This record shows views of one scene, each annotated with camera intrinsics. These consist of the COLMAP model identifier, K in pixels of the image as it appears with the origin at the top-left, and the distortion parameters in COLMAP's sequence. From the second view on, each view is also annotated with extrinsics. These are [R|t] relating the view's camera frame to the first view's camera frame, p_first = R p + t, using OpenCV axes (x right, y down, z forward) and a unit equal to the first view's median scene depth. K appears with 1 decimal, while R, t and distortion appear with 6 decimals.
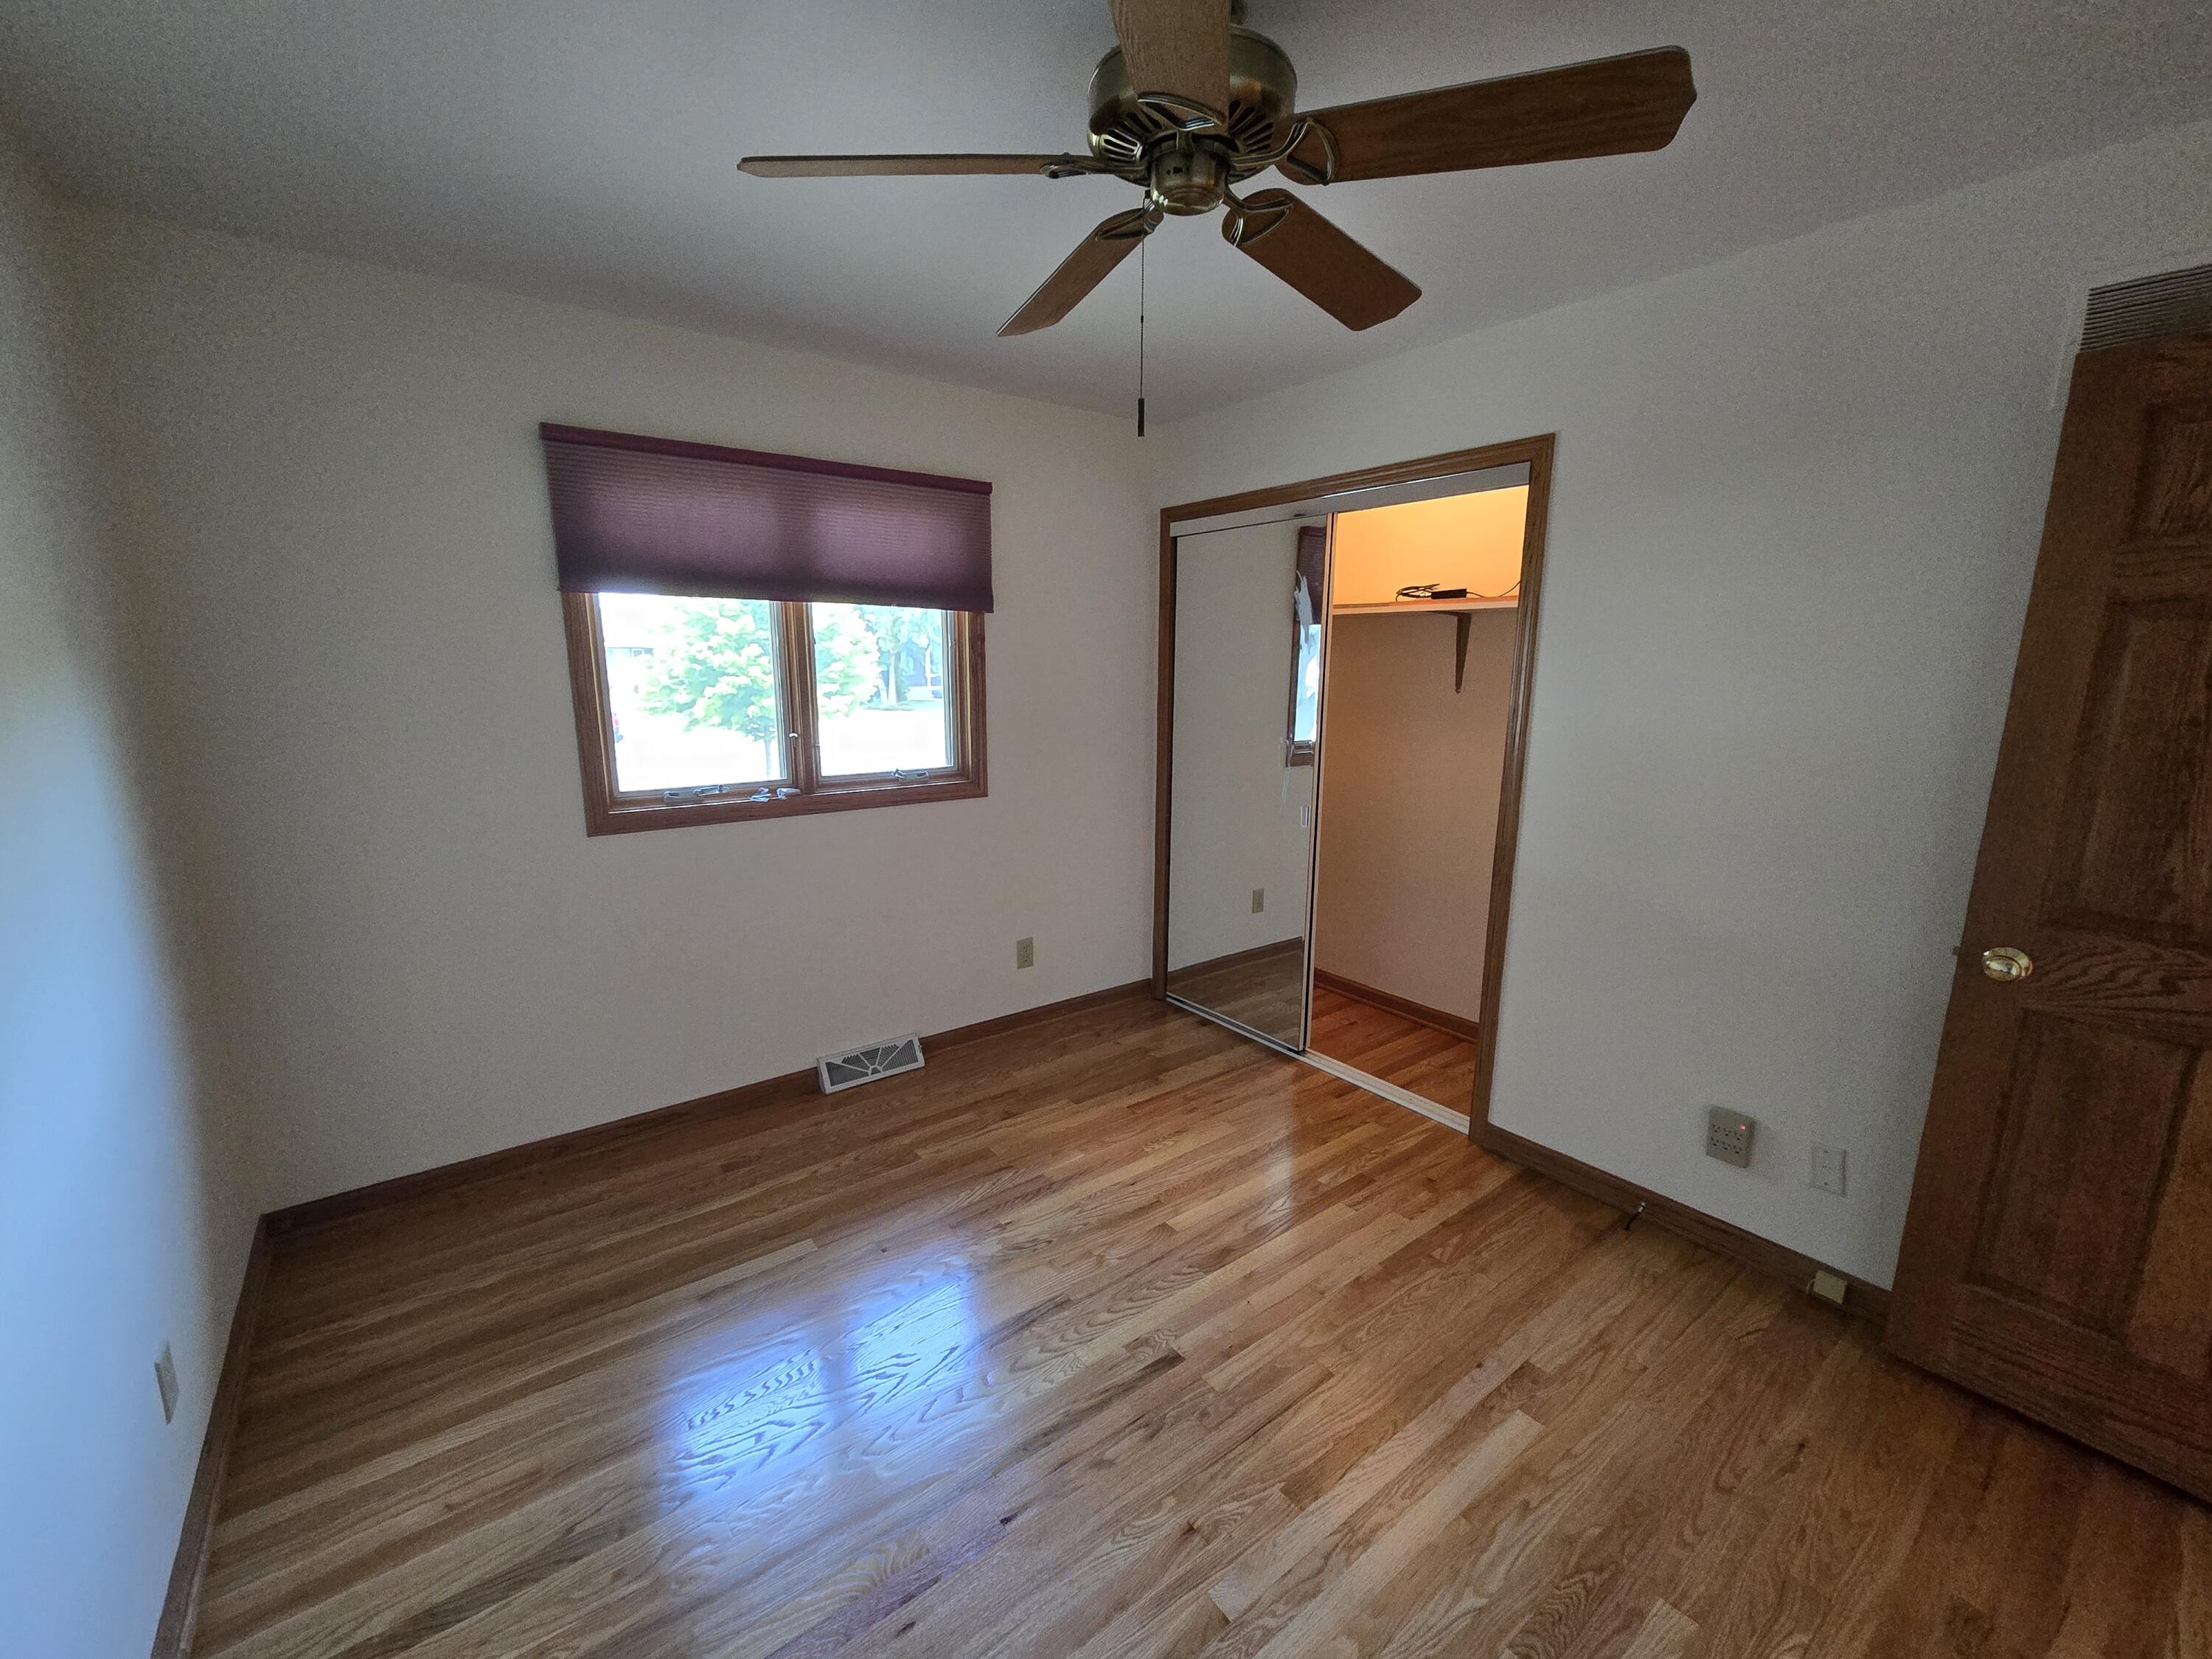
lens RADIAL K [[911.4, 0, 1088.8], [0, 911.4, 838.5], [0, 0, 1]] dist [-0.003994, 0.003353]
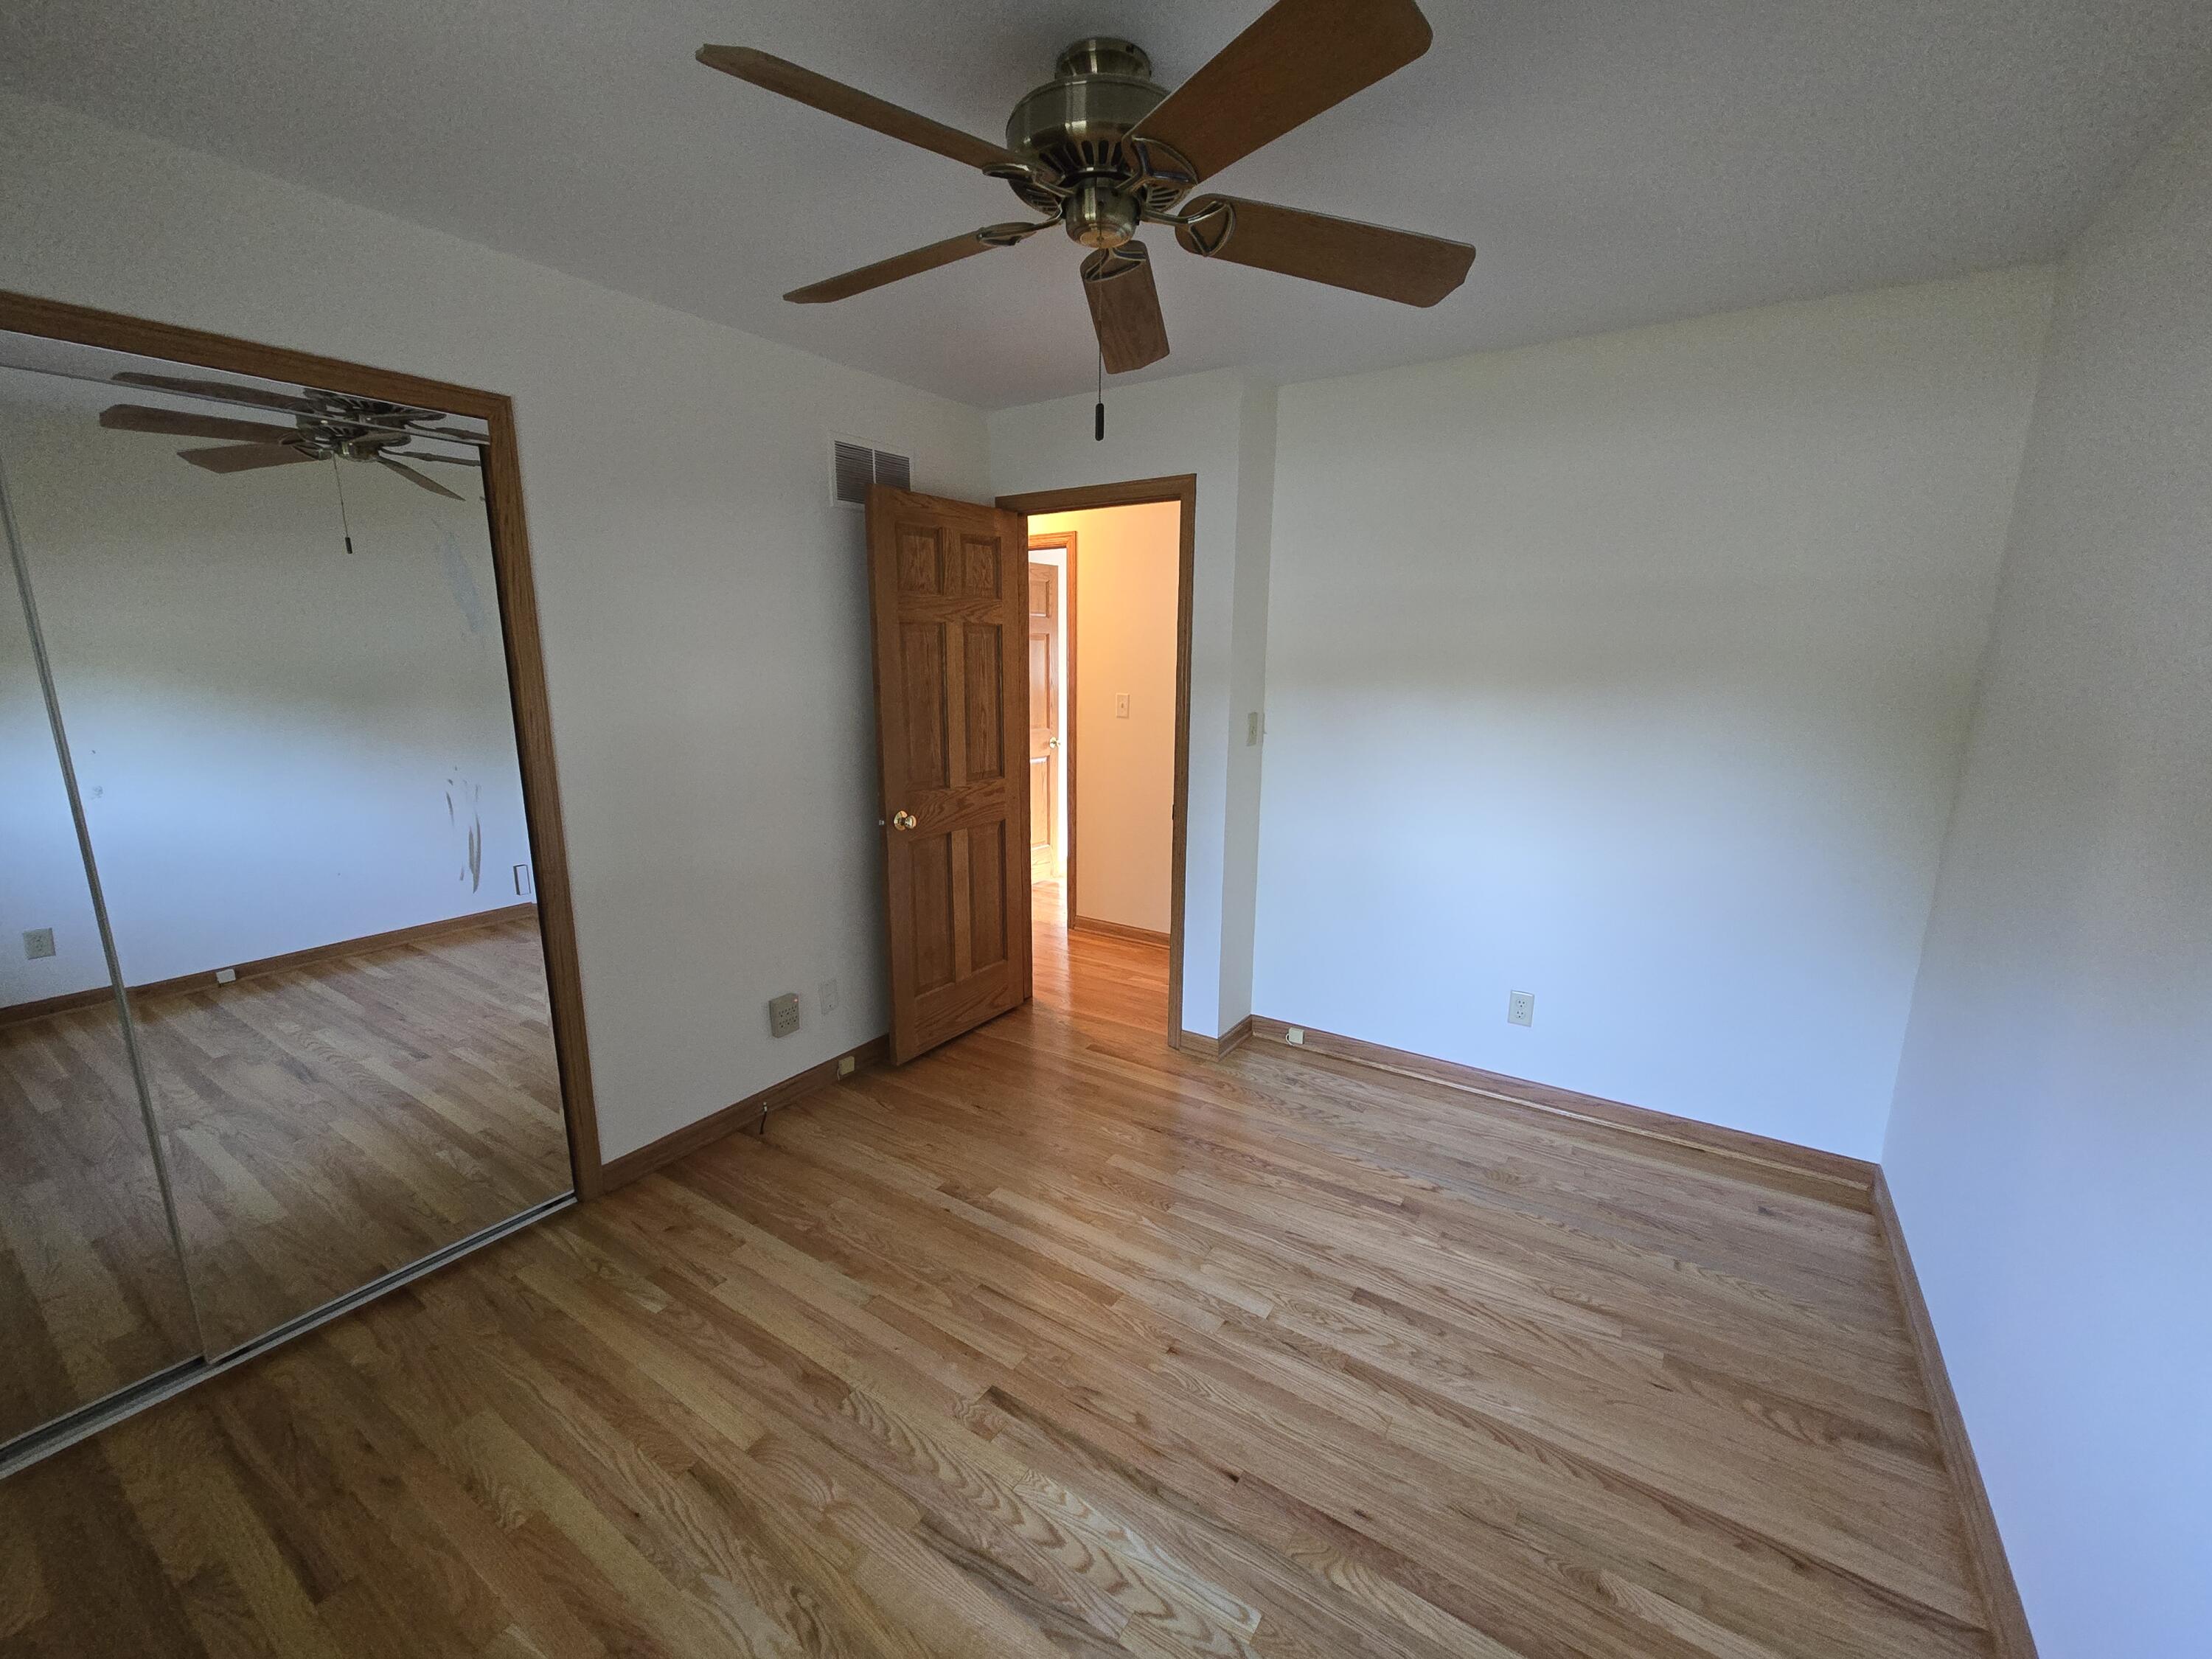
lens RADIAL K [[911.4, 0, 1097.6], [0, 911.4, 831.3], [0, 0, 1]] dist [-0.003994, 0.003353]
pose [[-0.329084, -0.190034, 0.924982, -0.716494], [0.181108, 0.948656, 0.259331, -0.213945], [-0.926771, 0.252863, -0.277770, 1.029699]]
